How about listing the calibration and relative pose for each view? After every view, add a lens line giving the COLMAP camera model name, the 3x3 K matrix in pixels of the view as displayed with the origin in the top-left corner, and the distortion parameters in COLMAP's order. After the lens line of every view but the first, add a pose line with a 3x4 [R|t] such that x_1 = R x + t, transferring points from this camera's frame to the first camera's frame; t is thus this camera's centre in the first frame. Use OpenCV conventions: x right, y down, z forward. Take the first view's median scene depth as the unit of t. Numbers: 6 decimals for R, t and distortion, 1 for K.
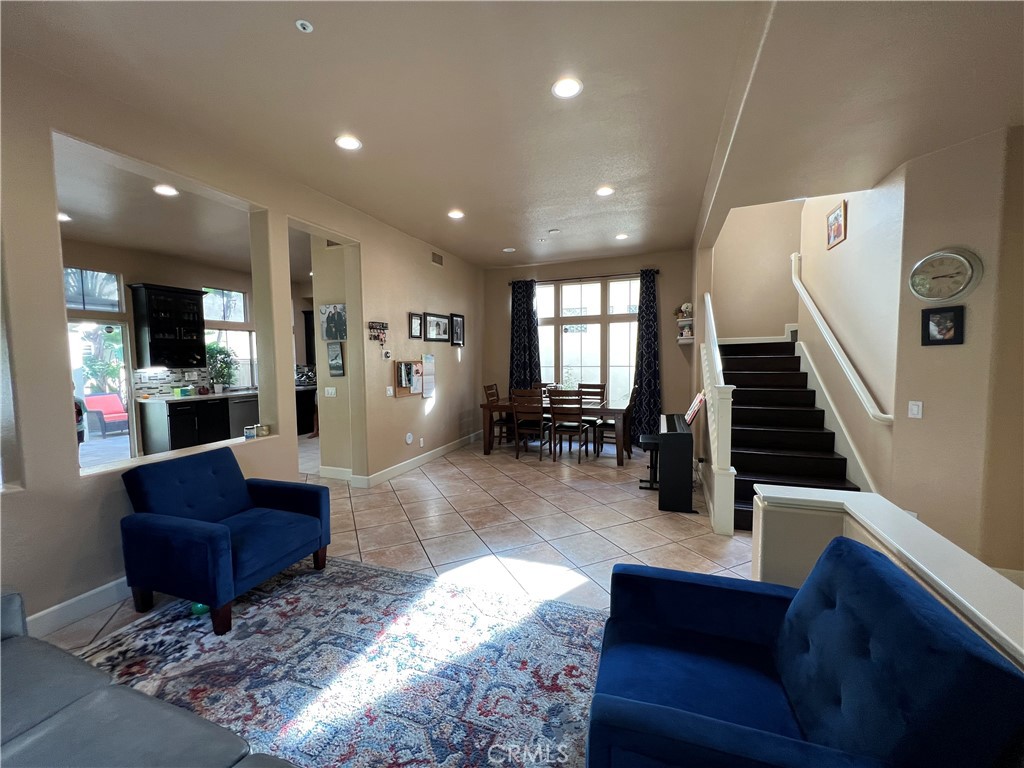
lens RADIAL K [[410.3, 0, 509.3], [0, 410.3, 385.4], [0, 0, 1]] dist [-0.001668, 0.000640]
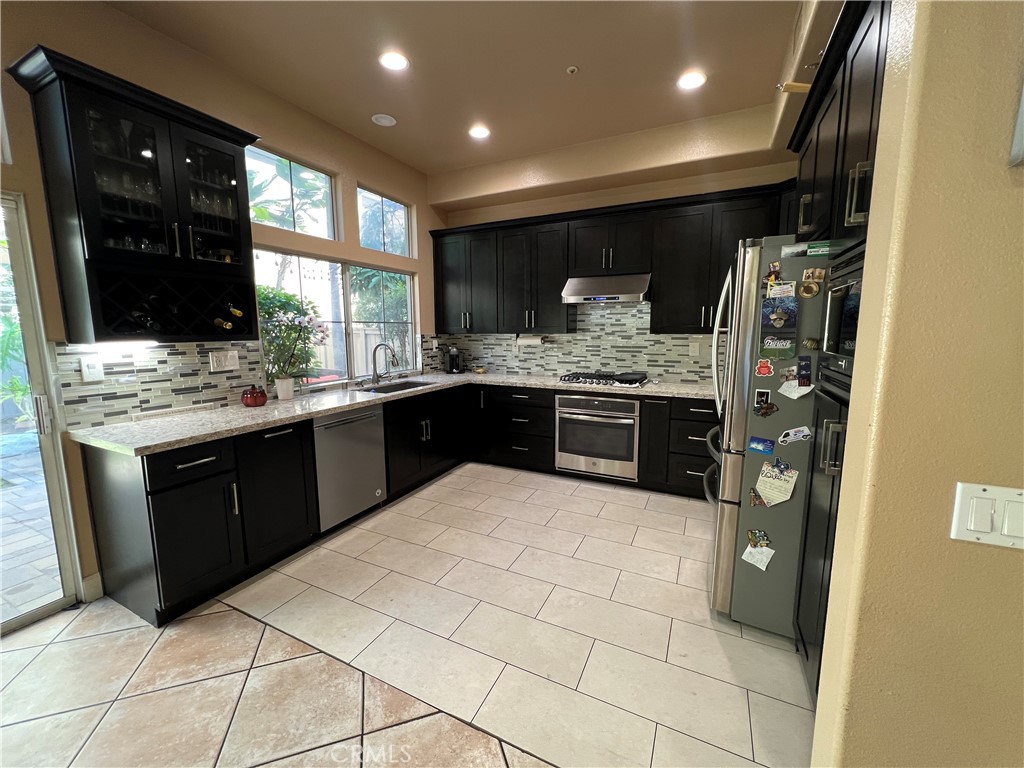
lens RADIAL K [[410.3, 0, 507.8], [0, 410.3, 382.7], [0, 0, 1]] dist [-0.001668, 0.000640]
pose [[0.995451, 0.020539, -0.093030, -0.619504], [-0.014576, 0.997822, 0.064330, -0.042295], [0.094149, -0.062682, 0.993583, 0.841555]]
